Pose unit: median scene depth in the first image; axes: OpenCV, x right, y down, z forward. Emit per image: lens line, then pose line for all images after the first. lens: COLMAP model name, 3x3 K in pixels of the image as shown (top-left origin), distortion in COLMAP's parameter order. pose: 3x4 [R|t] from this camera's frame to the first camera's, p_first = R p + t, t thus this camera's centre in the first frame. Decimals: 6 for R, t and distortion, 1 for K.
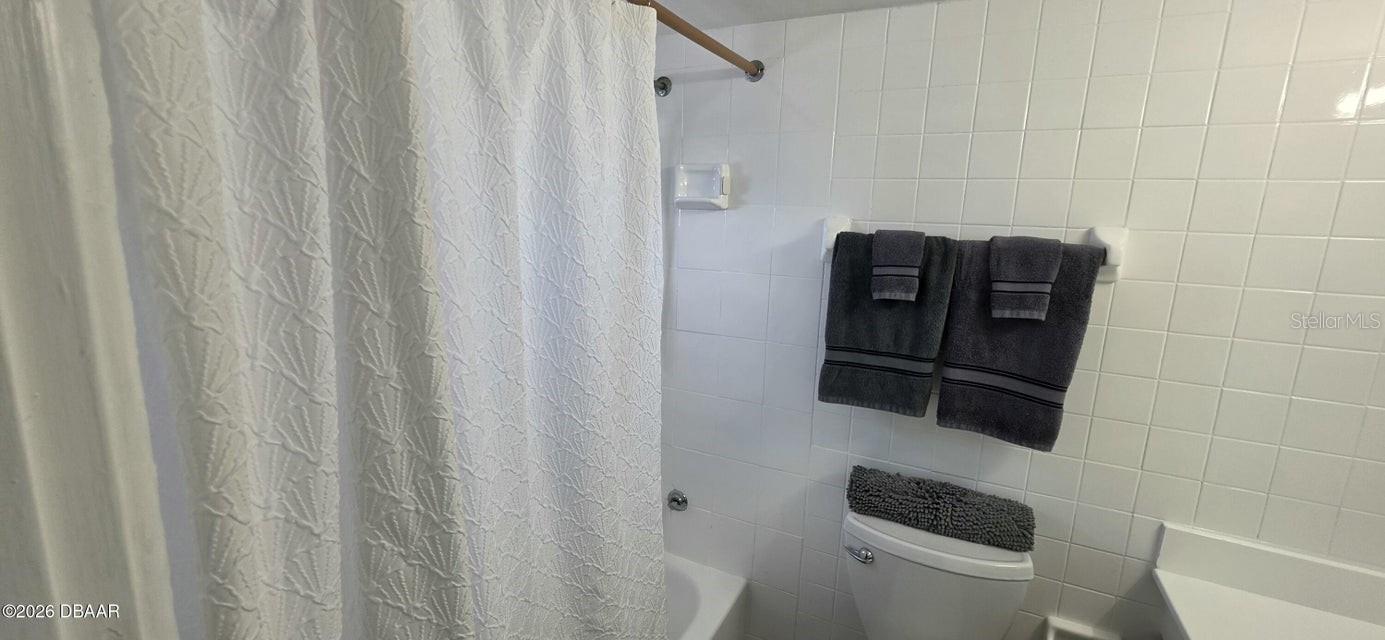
lens RADIAL K [[560.2, 0, 686.0], [0, 560.2, 318.6], [0, 0, 1]] dist [0.000530, 0.000032]
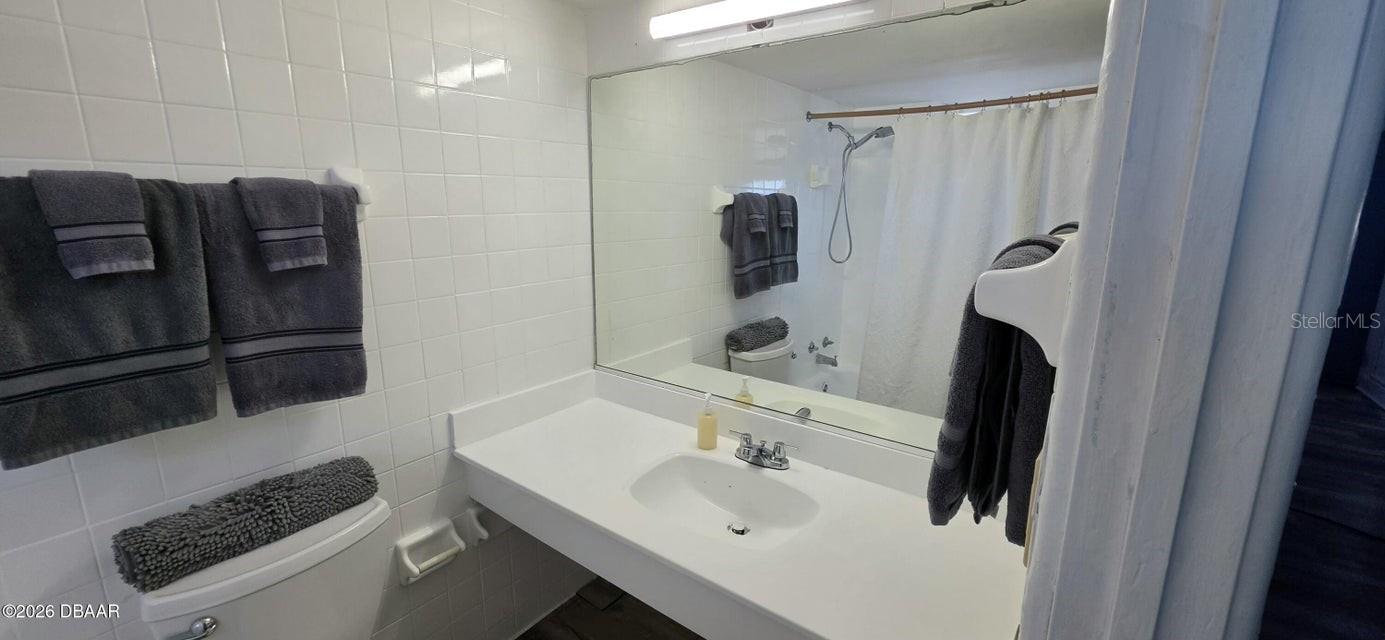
lens RADIAL K [[554.6, 0, 684.0], [0, 554.6, 317.8], [0, 0, 1]] dist [-0.000643, -0.000359]
pose [[0.172489, -0.236064, 0.956306, -0.169893], [0.187129, 0.961030, 0.203478, 0.010556], [-0.967073, 0.143855, 0.209942, 0.202154]]
